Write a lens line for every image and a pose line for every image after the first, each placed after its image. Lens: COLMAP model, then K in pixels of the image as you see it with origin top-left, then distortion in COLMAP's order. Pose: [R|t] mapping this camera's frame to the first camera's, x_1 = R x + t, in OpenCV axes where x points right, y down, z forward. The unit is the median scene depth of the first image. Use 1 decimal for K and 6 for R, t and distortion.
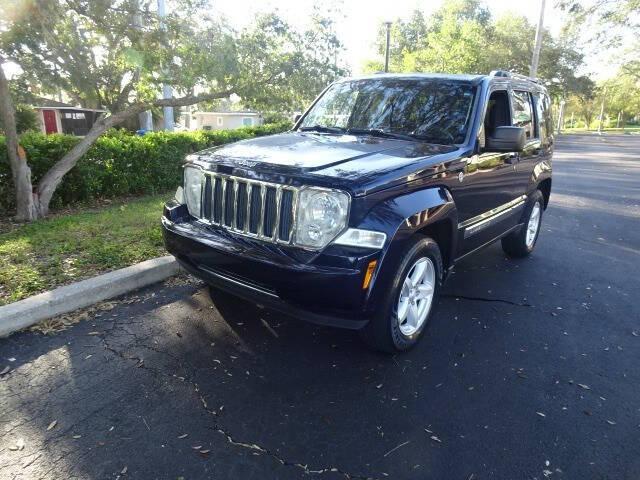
lens RADIAL K [[453.5, 0, 320.0], [0, 453.5, 240.0], [0, 0, 1]] dist [0.009294, -0.005136]
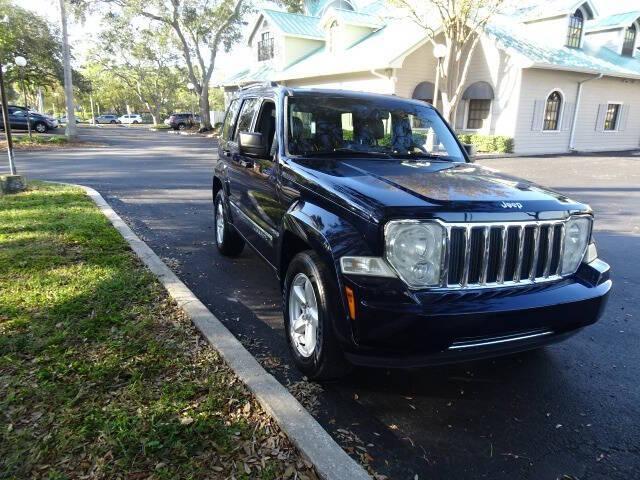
lens RADIAL K [[453.5, 0, 320.0], [0, 453.5, 240.0], [0, 0, 1]] dist [0.009294, -0.005136]
pose [[0.504008, -0.216414, 0.836146, -0.594154], [0.200014, 0.971028, 0.130761, -0.158662], [-0.840220, 0.101336, 0.532692, 0.463790]]
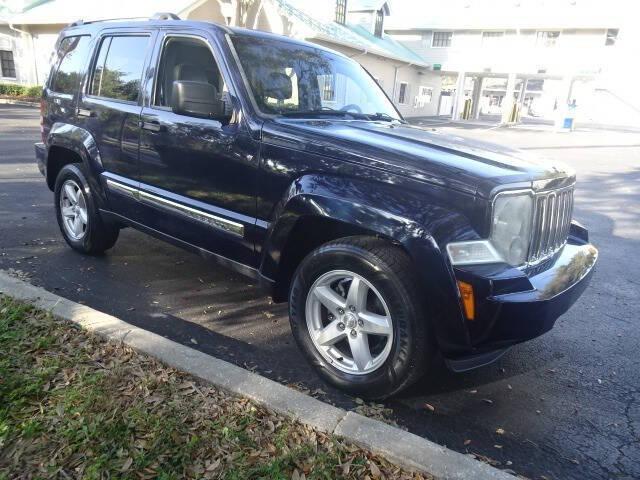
lens RADIAL K [[453.5, 0, 320.0], [0, 453.5, 240.0], [0, 0, 1]] dist [0.009294, -0.005136]
pose [[0.026856, -0.304103, 0.952260, -0.548461], [0.188907, 0.936984, 0.293897, -0.205943], [-0.981628, 0.171996, 0.082611, 0.758360]]
